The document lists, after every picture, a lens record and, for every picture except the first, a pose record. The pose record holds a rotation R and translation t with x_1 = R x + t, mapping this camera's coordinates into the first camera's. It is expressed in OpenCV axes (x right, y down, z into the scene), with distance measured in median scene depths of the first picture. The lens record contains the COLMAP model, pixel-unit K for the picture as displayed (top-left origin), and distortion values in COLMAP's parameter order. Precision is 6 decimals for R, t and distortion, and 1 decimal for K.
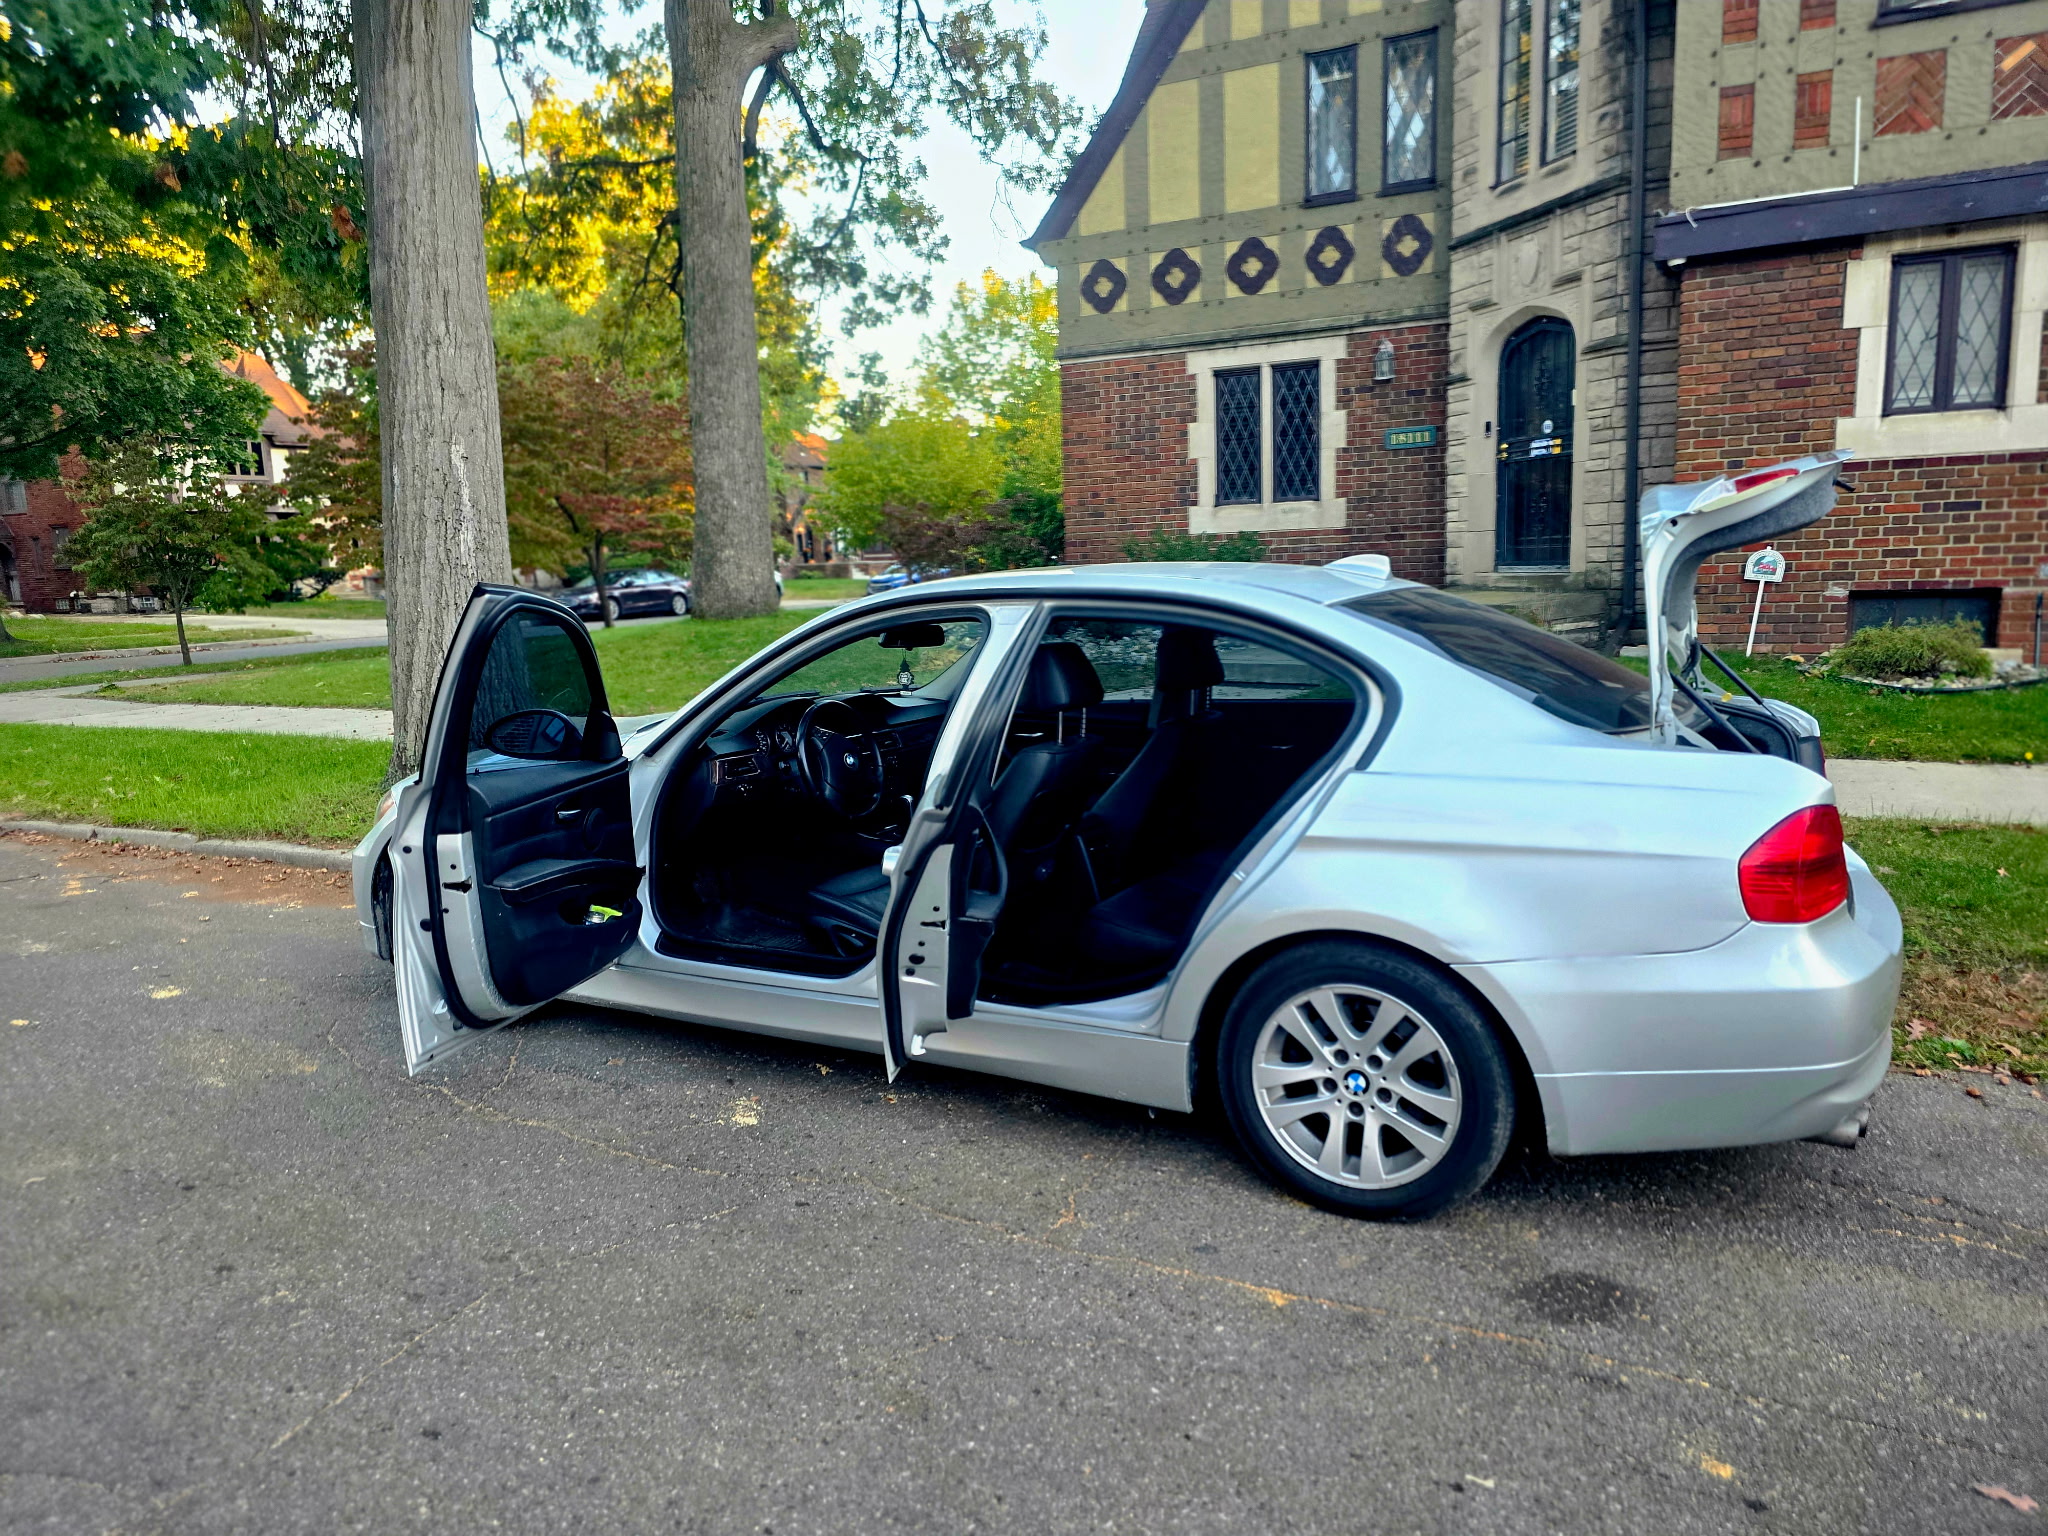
lens RADIAL K [[1379.7, 0, 1014.8], [0, 1379.7, 777.1], [0, 0, 1]] dist [0.045268, -0.042693]
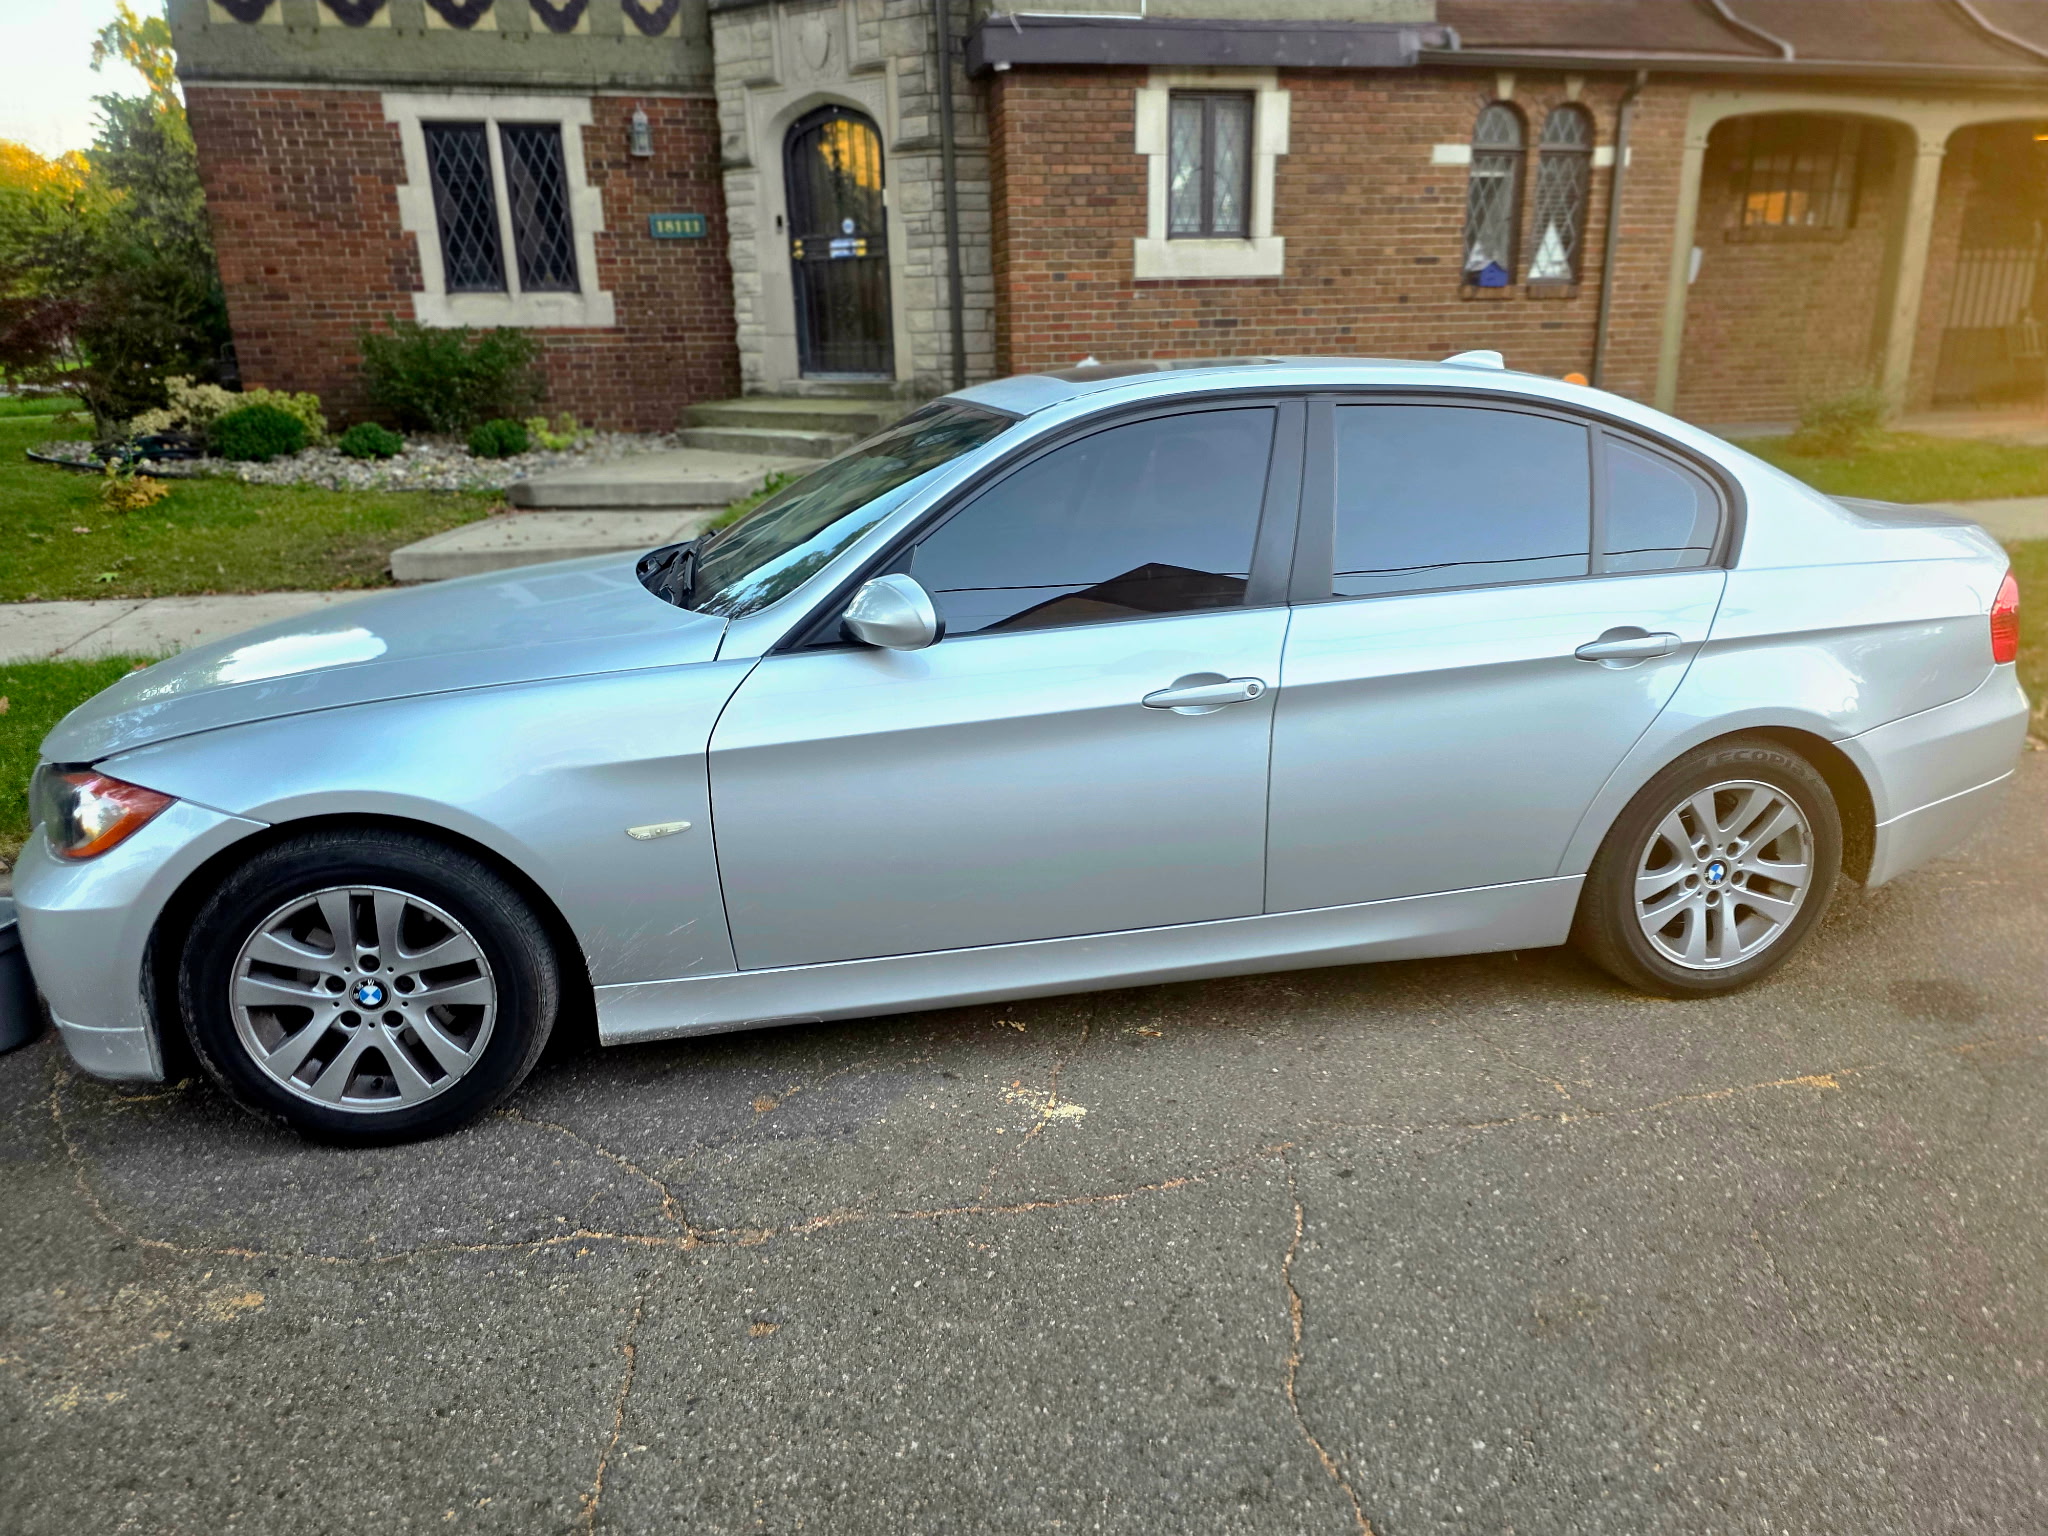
lens RADIAL K [[1379.7, 0, 1044.4], [0, 1379.7, 786.2], [0, 0, 1]] dist [0.045268, -0.042693]
pose [[0.754830, -0.182140, 0.630124, -0.248259], [0.094510, 0.980849, 0.170304, -0.022031], [-0.649076, -0.068997, 0.757588, 0.170684]]
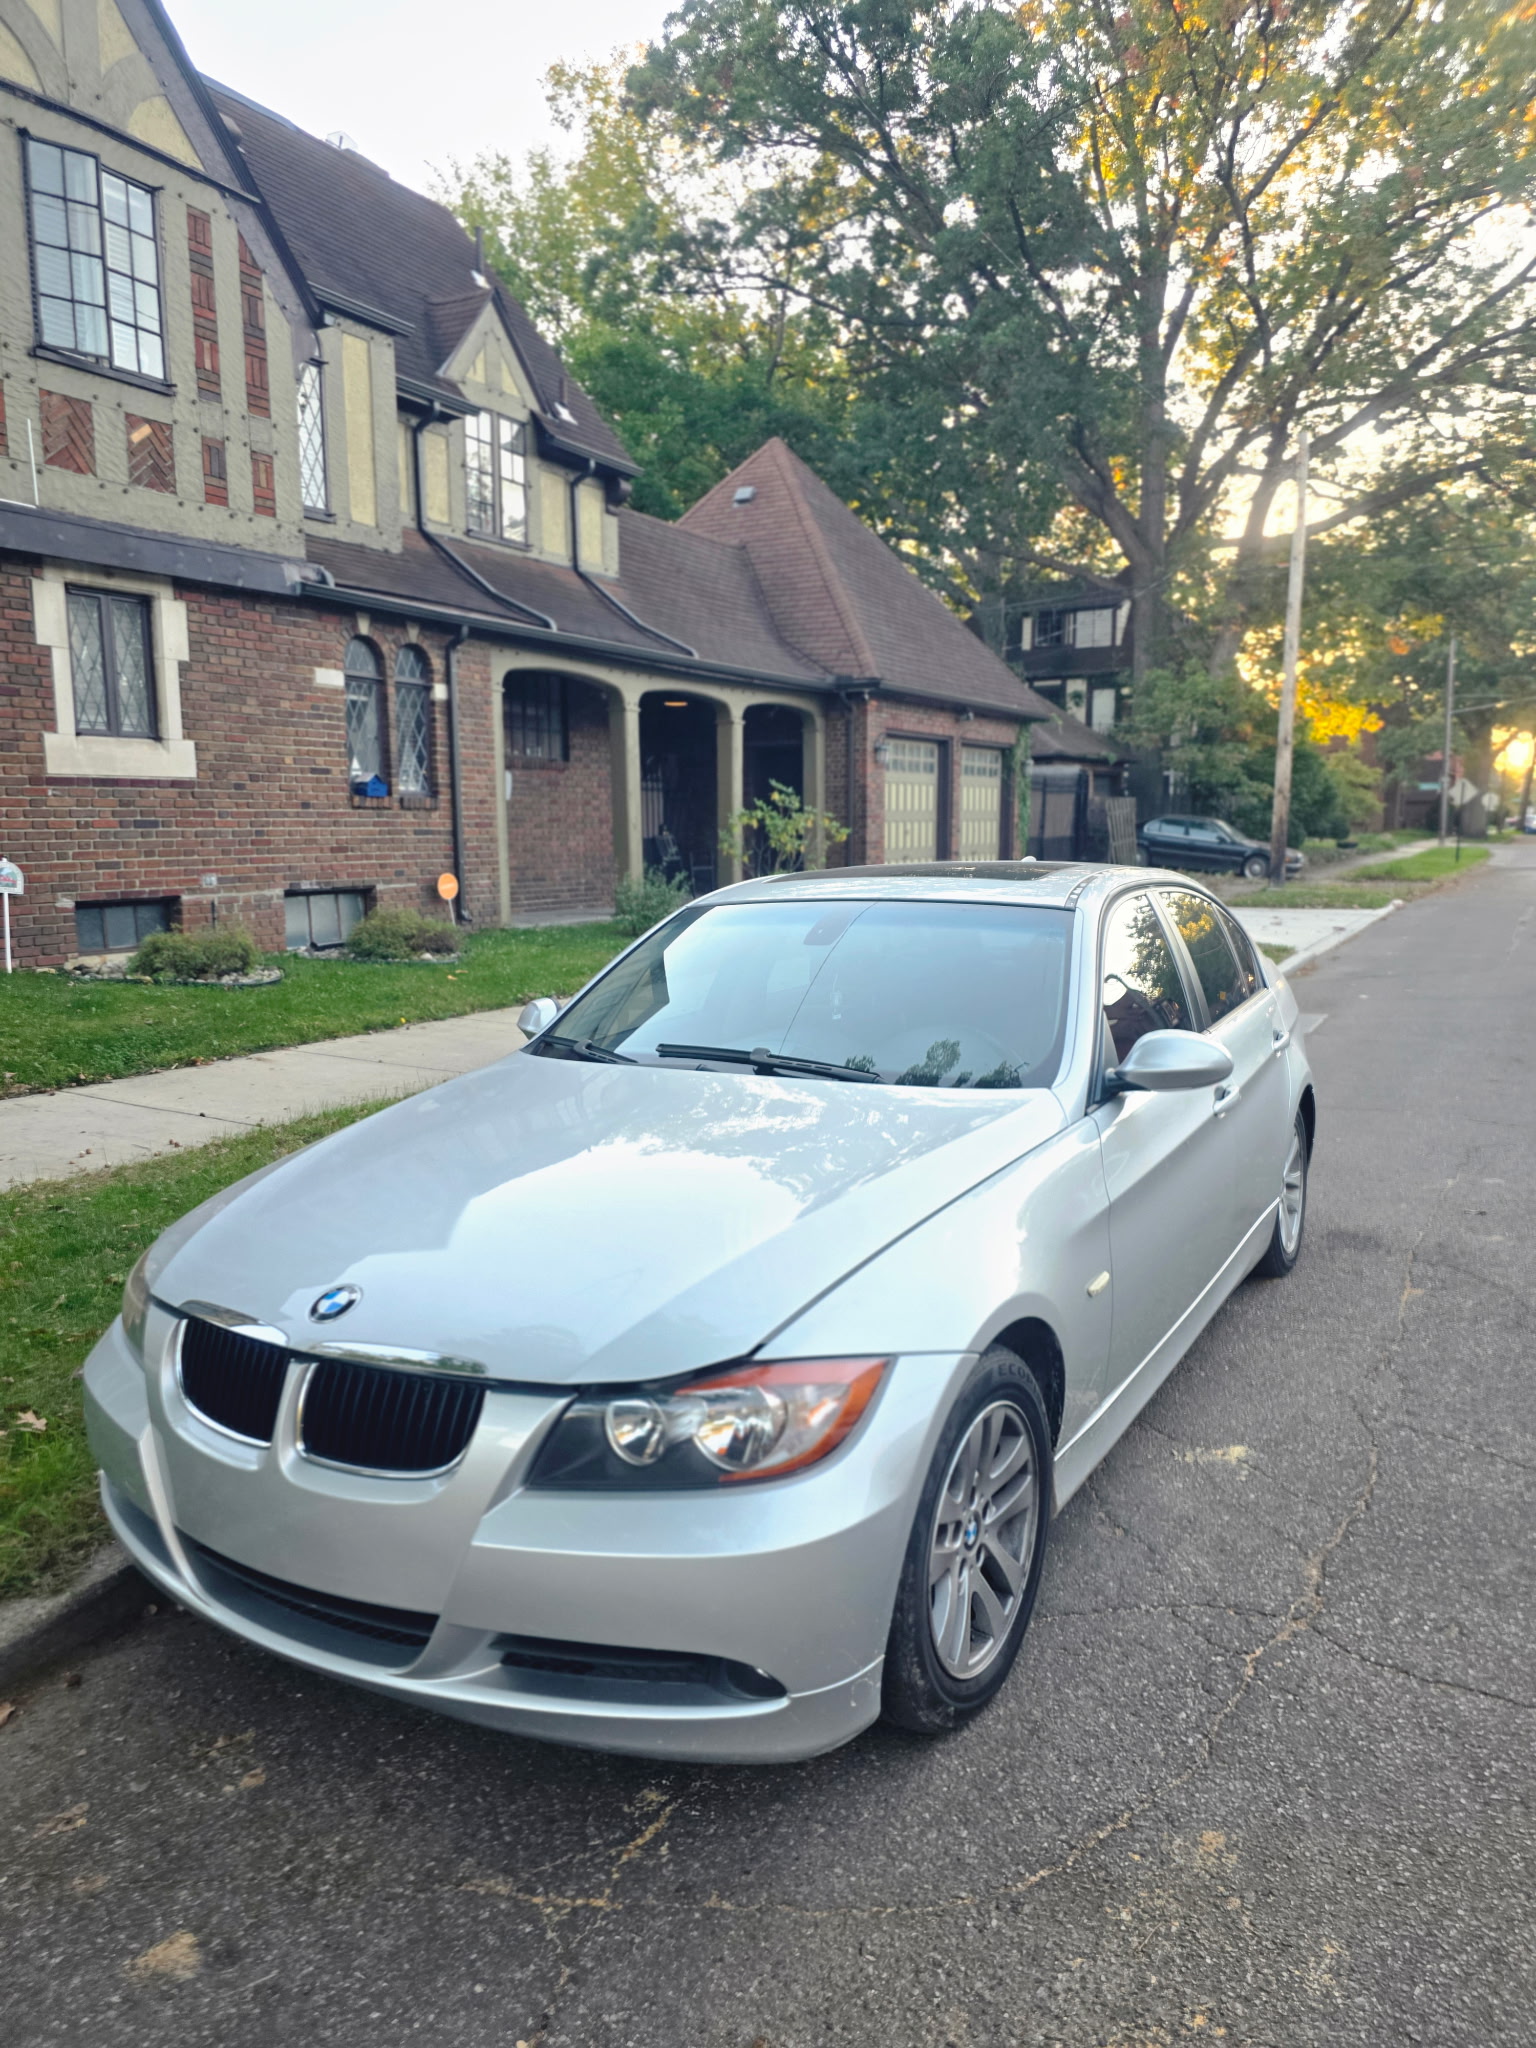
lens RADIAL K [[1379.7, 0, 768.6], [0, 1379.7, 1033.6], [0, 0, 1]] dist [0.045268, -0.042693]
pose [[0.028183, -0.114445, 0.993030, -0.420594], [0.158858, 0.981312, 0.108586, -0.068947], [-0.986899, 0.154691, 0.045837, 0.467336]]
